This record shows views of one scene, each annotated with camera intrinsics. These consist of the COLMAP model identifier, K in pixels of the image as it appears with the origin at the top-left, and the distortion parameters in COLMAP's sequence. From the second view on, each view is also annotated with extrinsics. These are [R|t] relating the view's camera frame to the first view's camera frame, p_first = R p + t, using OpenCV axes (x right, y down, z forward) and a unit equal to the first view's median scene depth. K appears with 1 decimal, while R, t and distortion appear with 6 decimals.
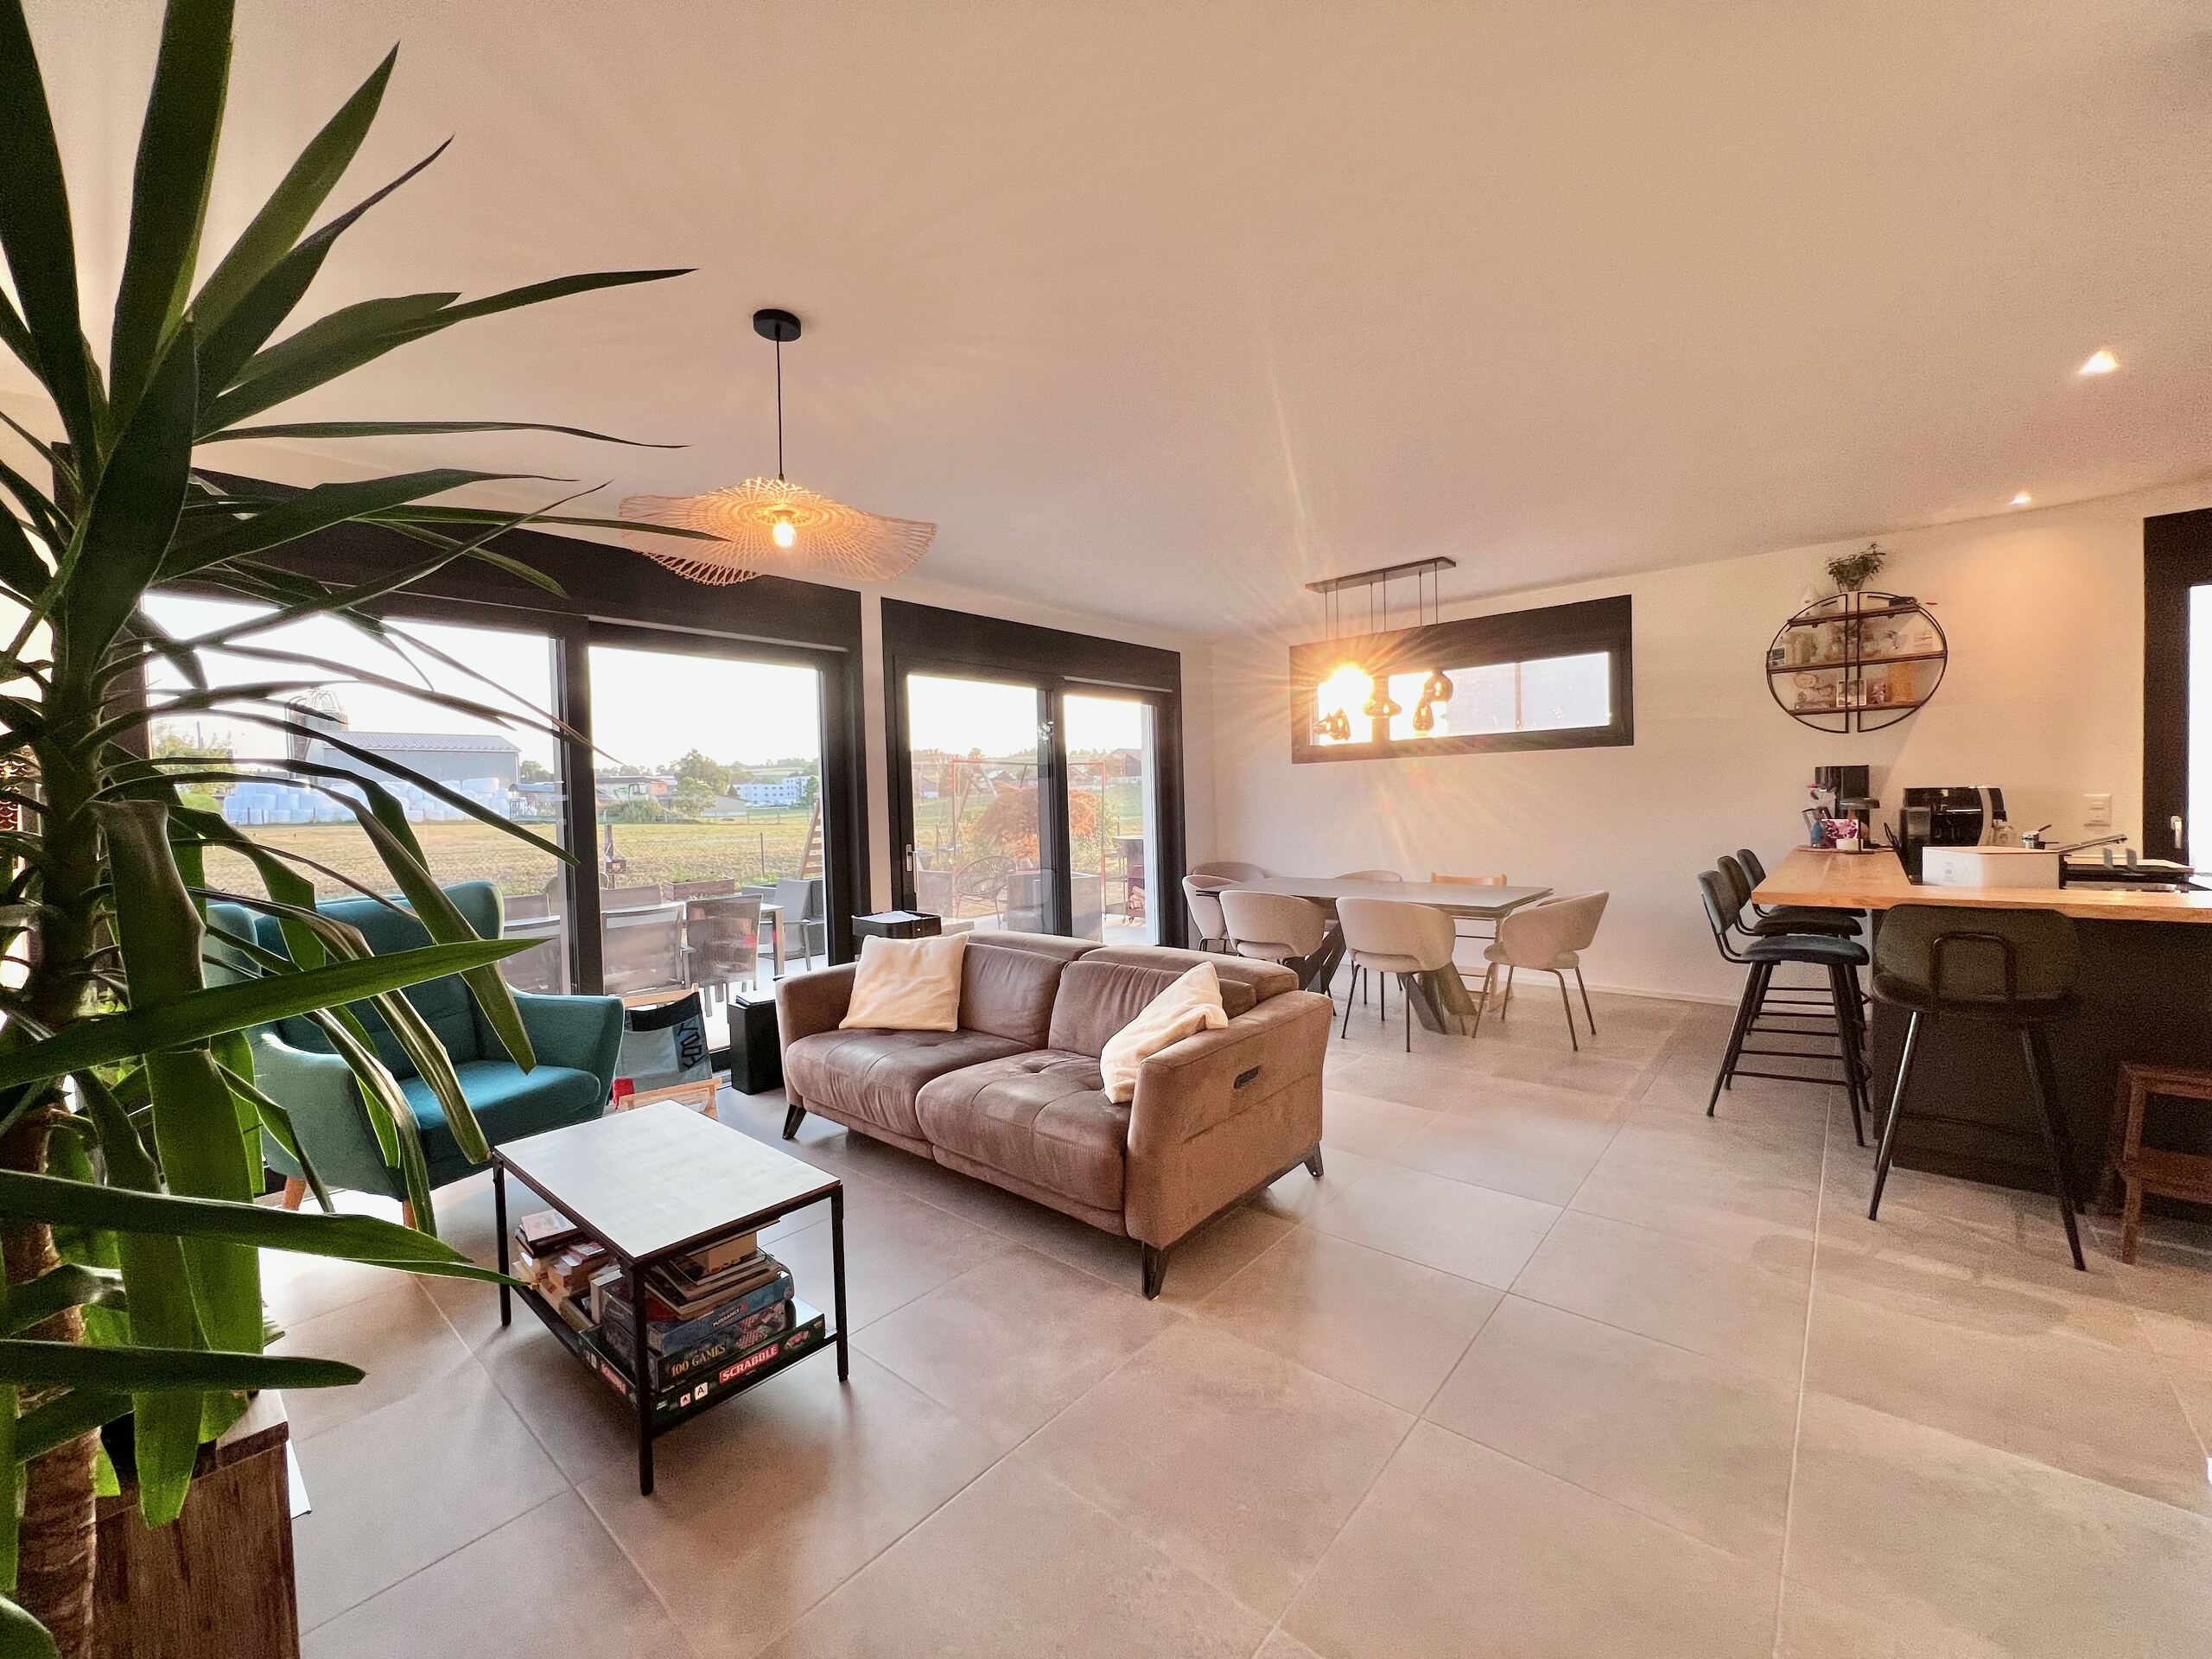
lens RADIAL K [[882.3, 0, 1099.6], [0, 882.3, 825.4], [0, 0, 1]] dist [-0.004740, 0.000848]
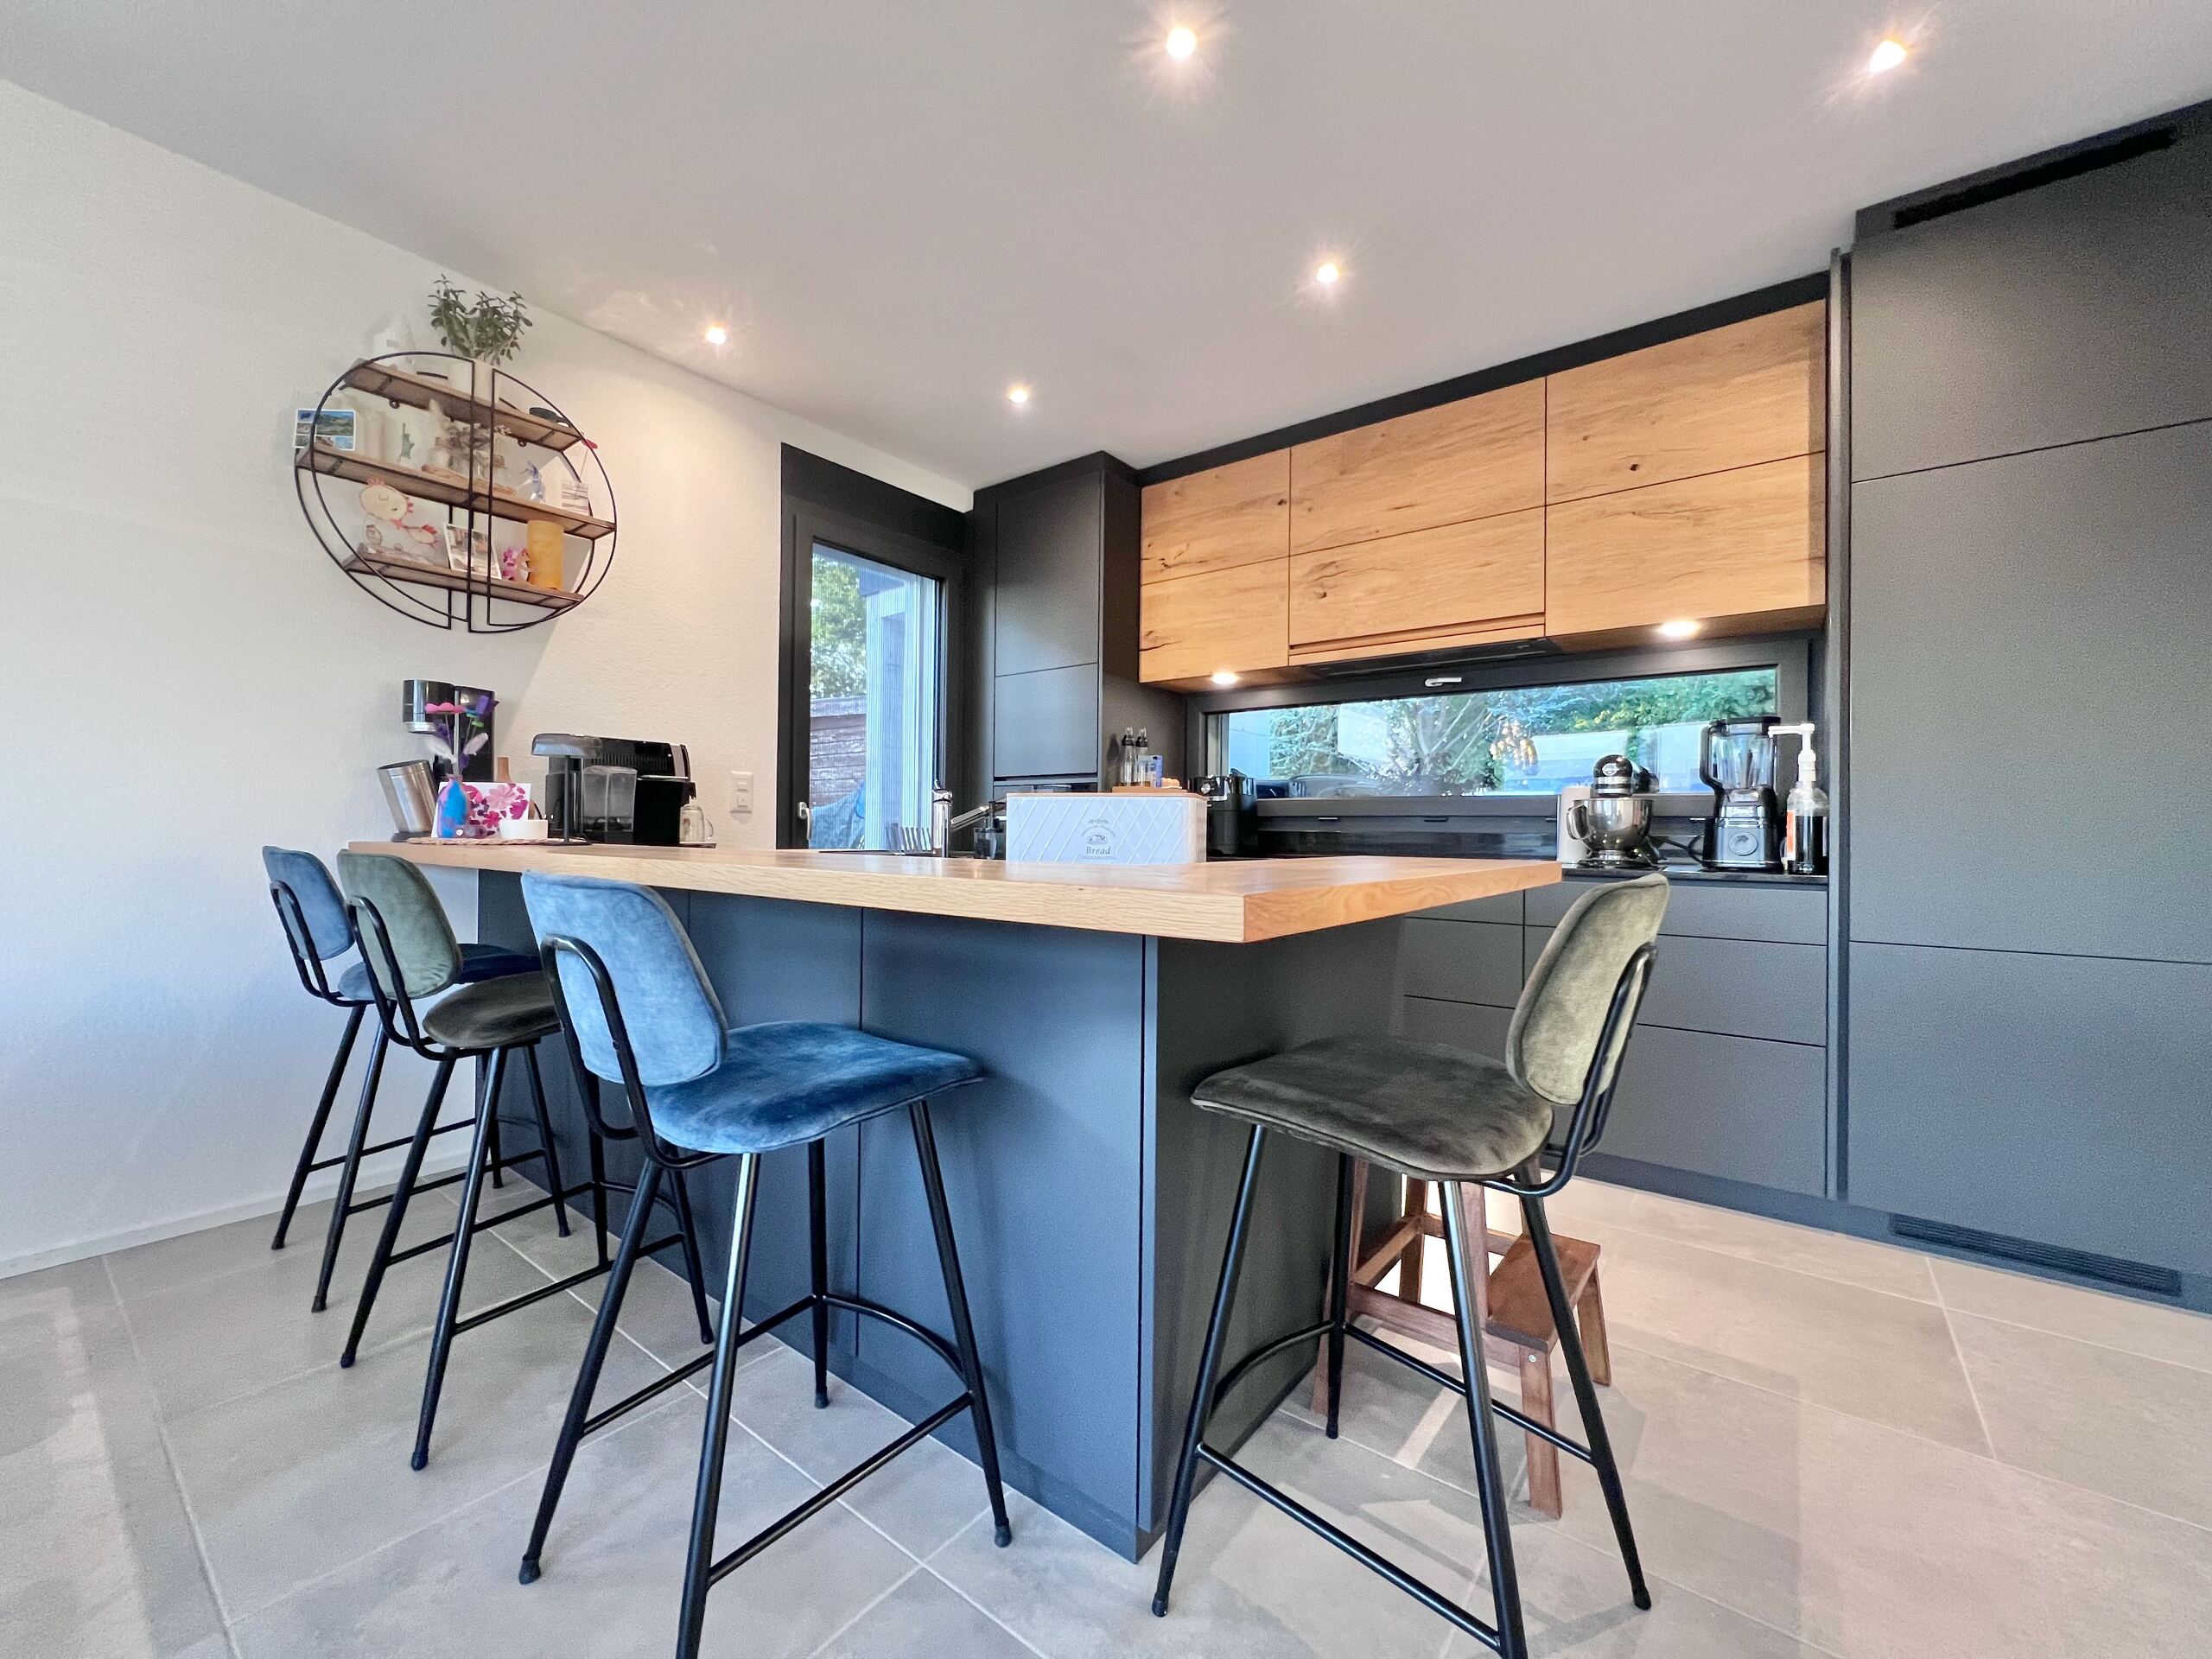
lens RADIAL K [[882.3, 0, 1099.6], [0, 882.3, 825.4], [0, 0, 1]] dist [-0.004740, 0.000848]
pose [[-0.056961, 0.033012, 0.997830, 0.311137], [0.017272, 0.999336, -0.032076, 0.038858], [-0.998227, 0.015408, -0.057494, 0.662501]]
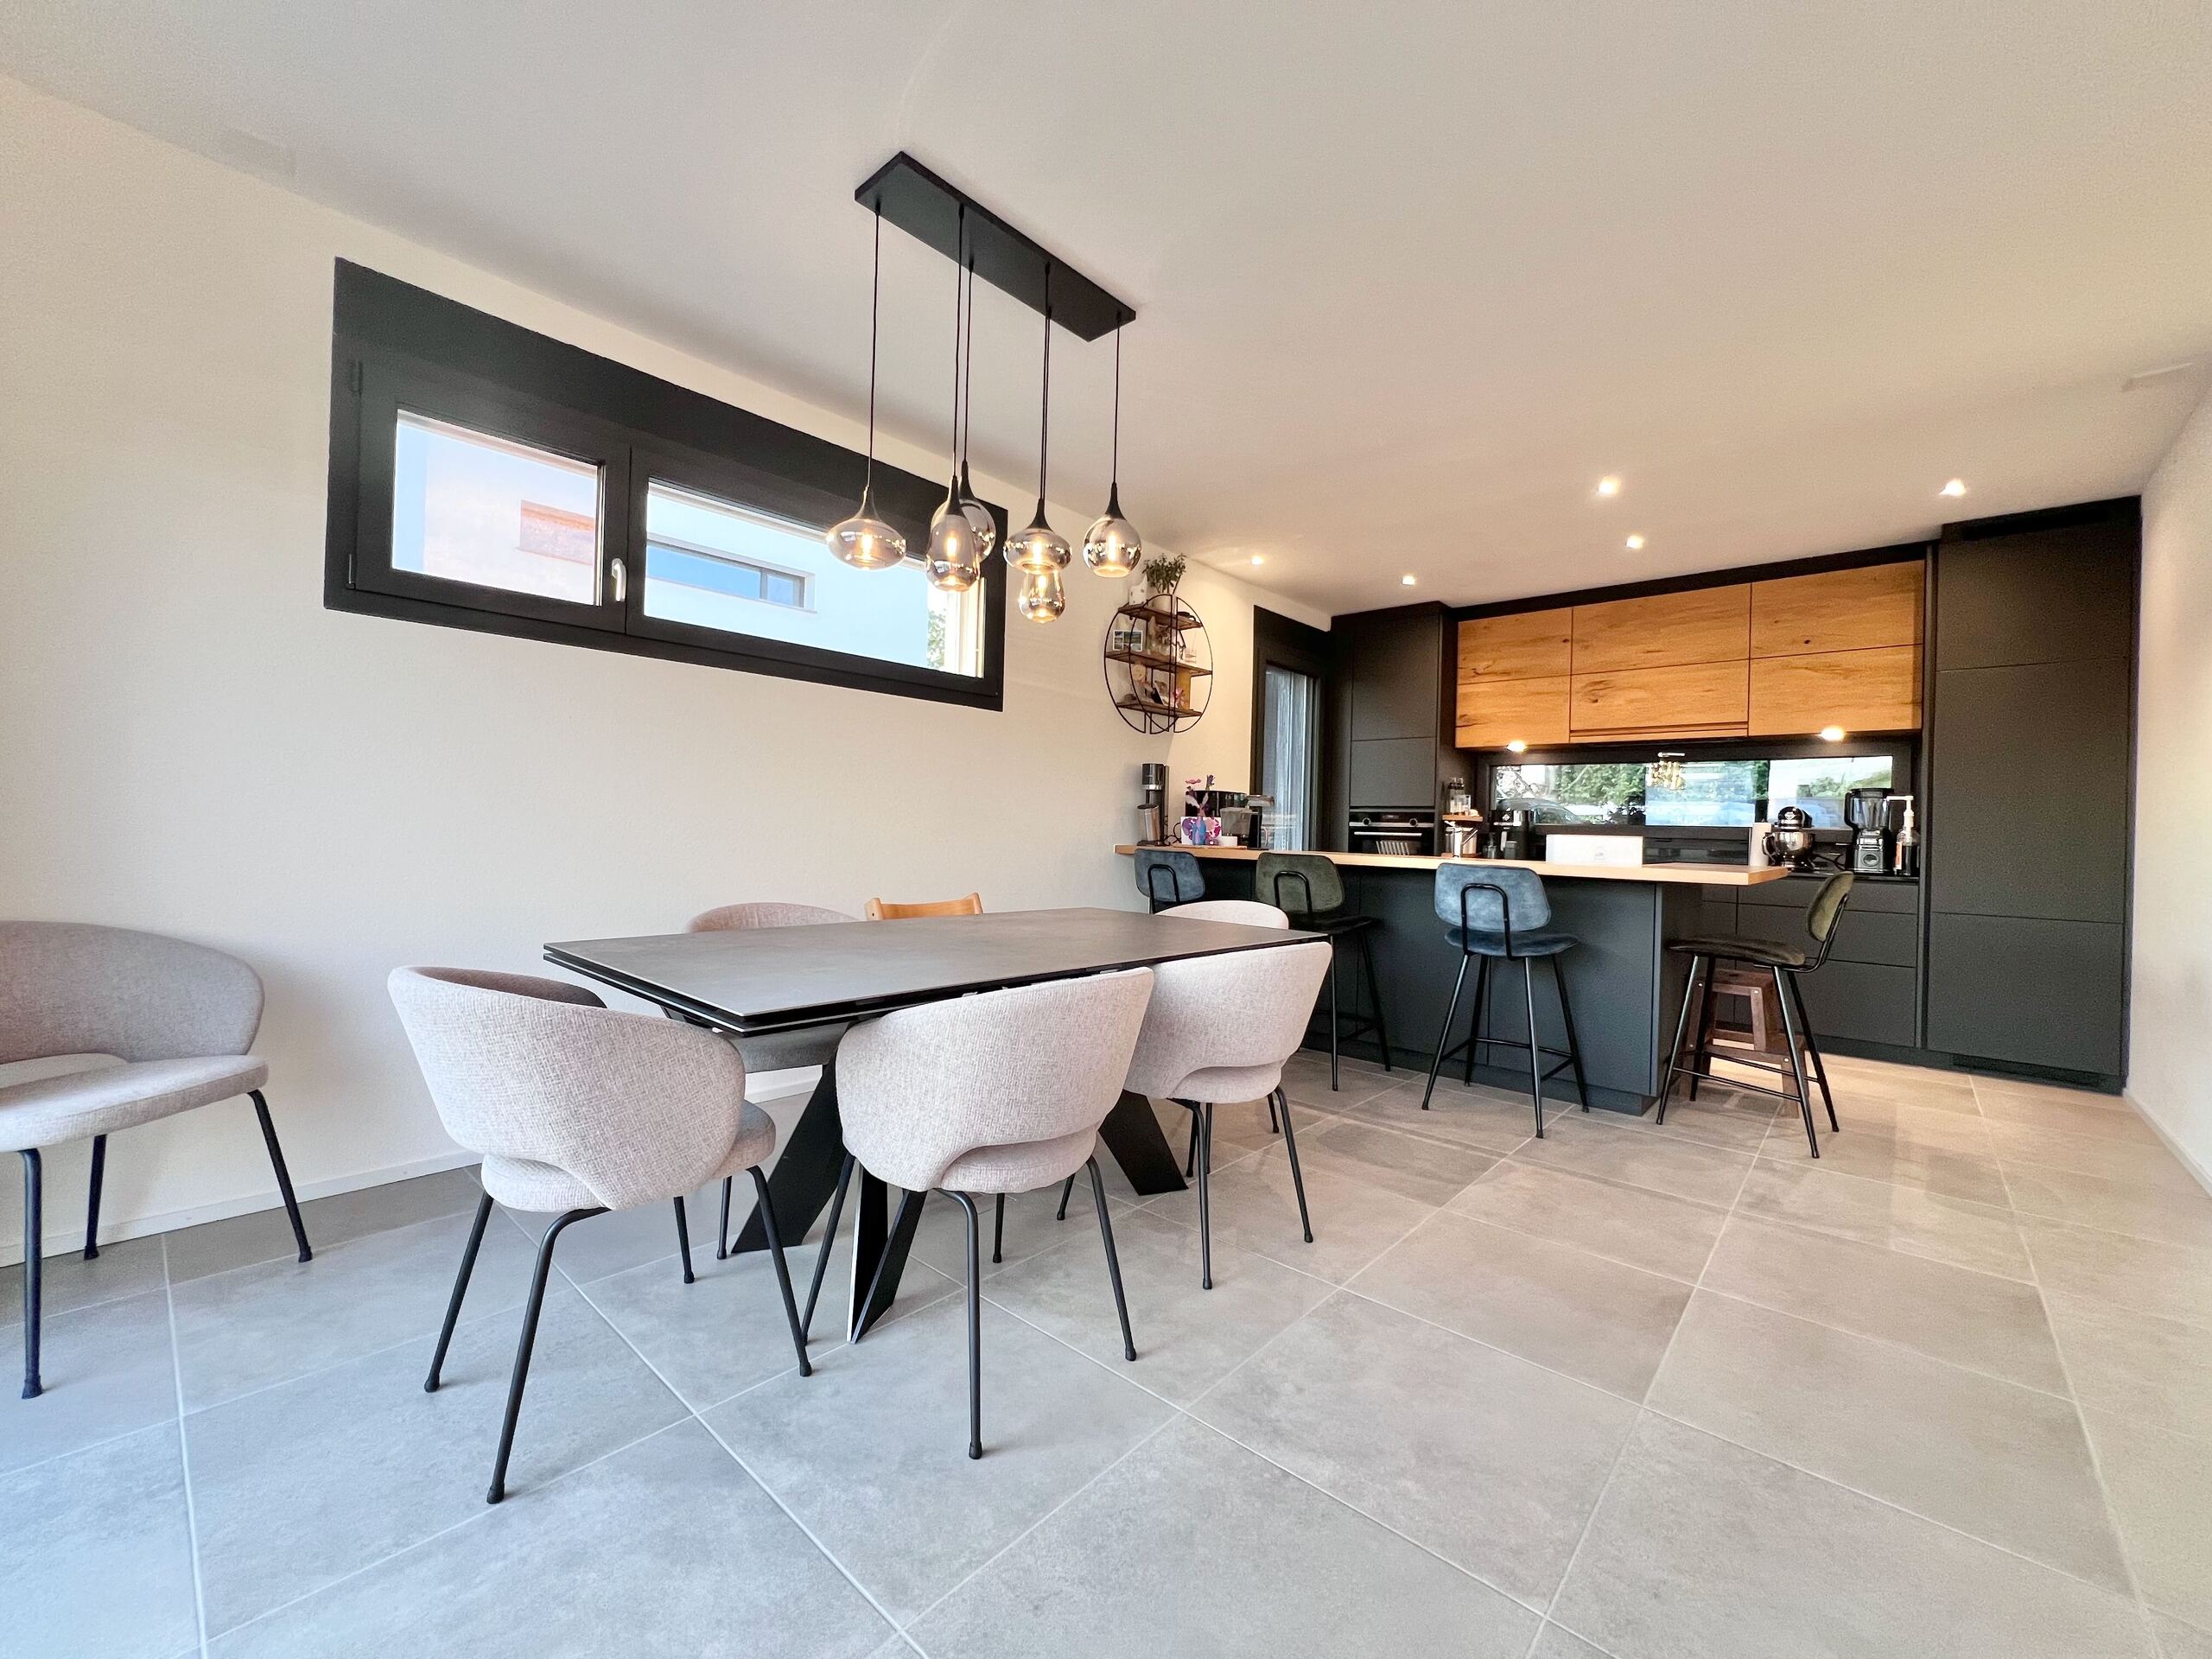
lens RADIAL K [[882.3, 0, 1099.6], [0, 882.3, 825.4], [0, 0, 1]] dist [-0.004740, 0.000848]
pose [[0.016711, 0.032483, 0.999333, -0.156894], [-0.001006, 0.999472, -0.032471, 0.034204], [-0.999860, -0.000463, 0.016735, 1.071532]]
